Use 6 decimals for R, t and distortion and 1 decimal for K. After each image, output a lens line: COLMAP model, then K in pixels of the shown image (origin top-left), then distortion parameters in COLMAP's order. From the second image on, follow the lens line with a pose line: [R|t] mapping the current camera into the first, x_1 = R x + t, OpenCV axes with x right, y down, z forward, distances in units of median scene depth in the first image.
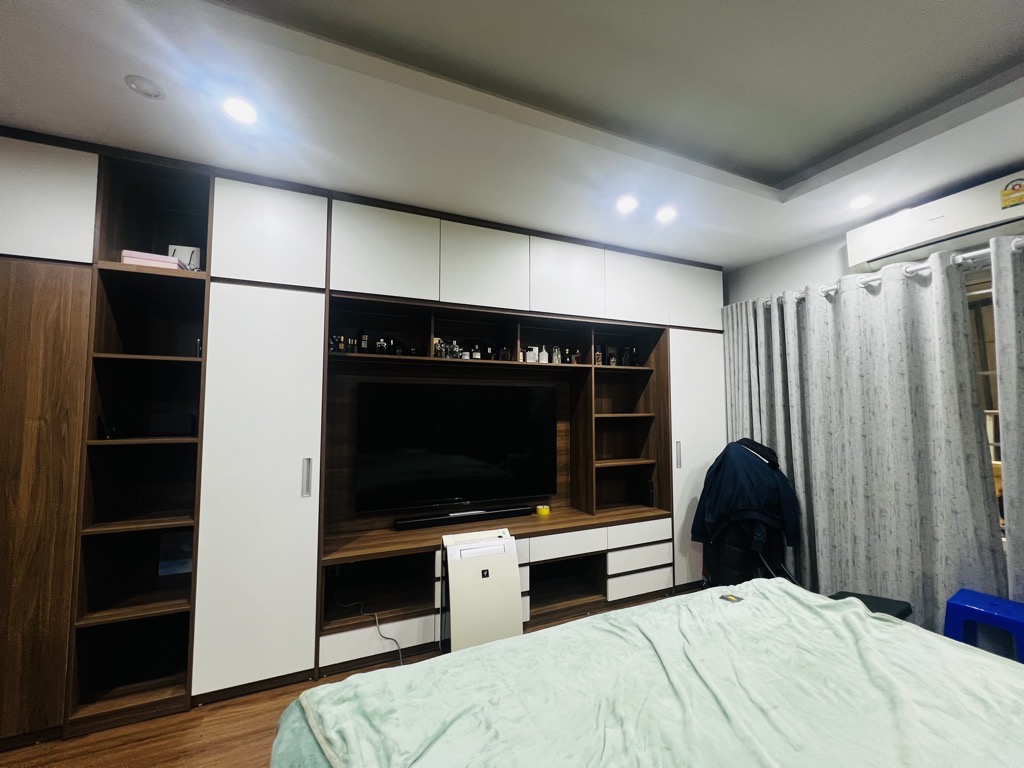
lens RADIAL K [[410.3, 0, 508.2], [0, 410.3, 384.6], [0, 0, 1]] dist [-0.001268, 0.000025]
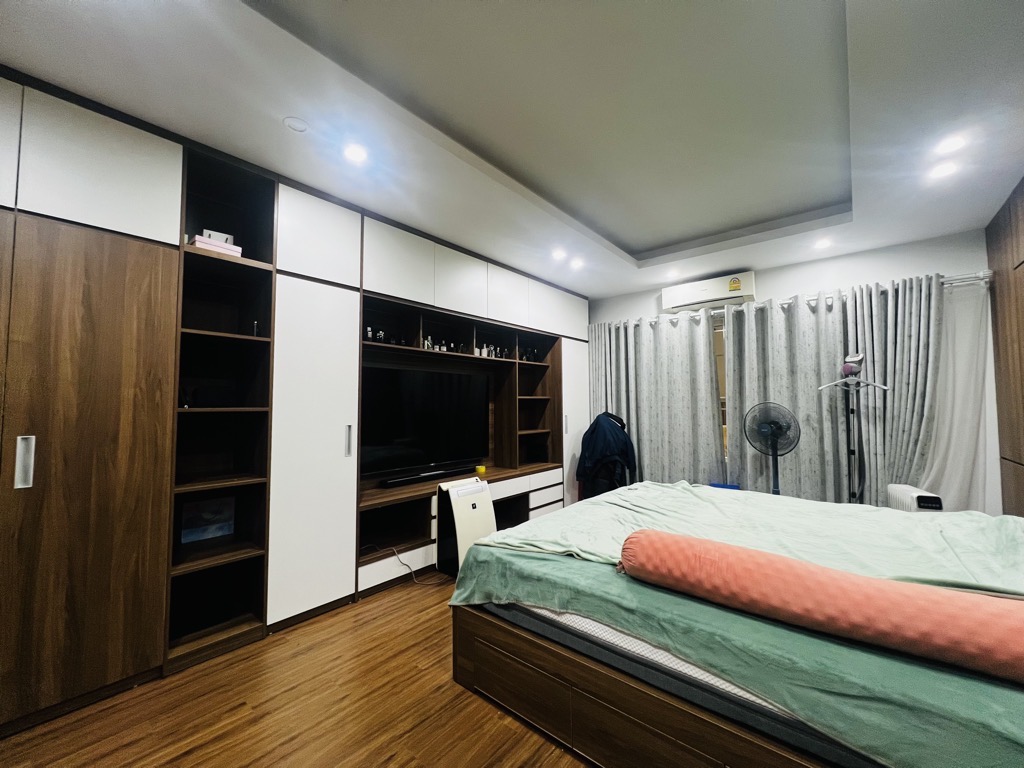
lens RADIAL K [[410.1, 0, 507.9], [0, 410.1, 384.4], [0, 0, 1]] dist [-0.001686, 0.000110]
pose [[0.898707, 0.017453, 0.438203, -0.533072], [-0.019299, 0.999814, -0.000241, 0.042632], [-0.438126, -0.008240, 0.898876, -0.278535]]
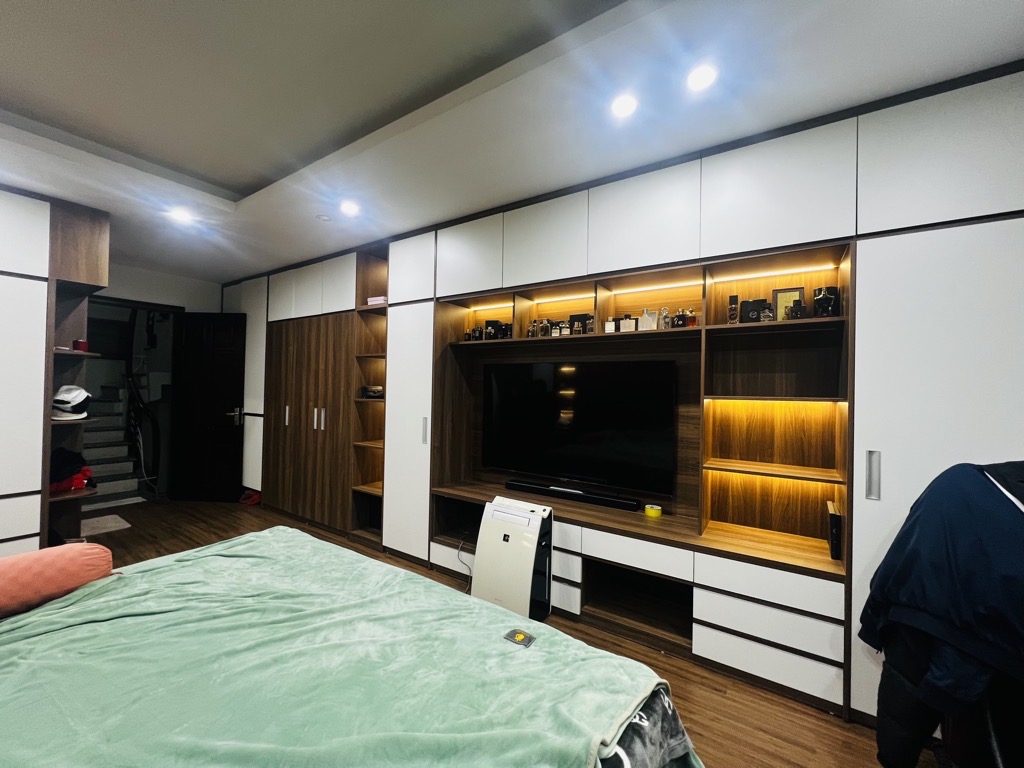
lens RADIAL K [[410.3, 0, 508.2], [0, 410.3, 384.6], [0, 0, 1]] dist [-0.001268, 0.000025]
pose [[0.538866, 0.001477, -0.842390, 0.792212], [0.029145, 0.999367, 0.020395, 0.037217], [0.841887, -0.035542, 0.538482, 0.414951]]
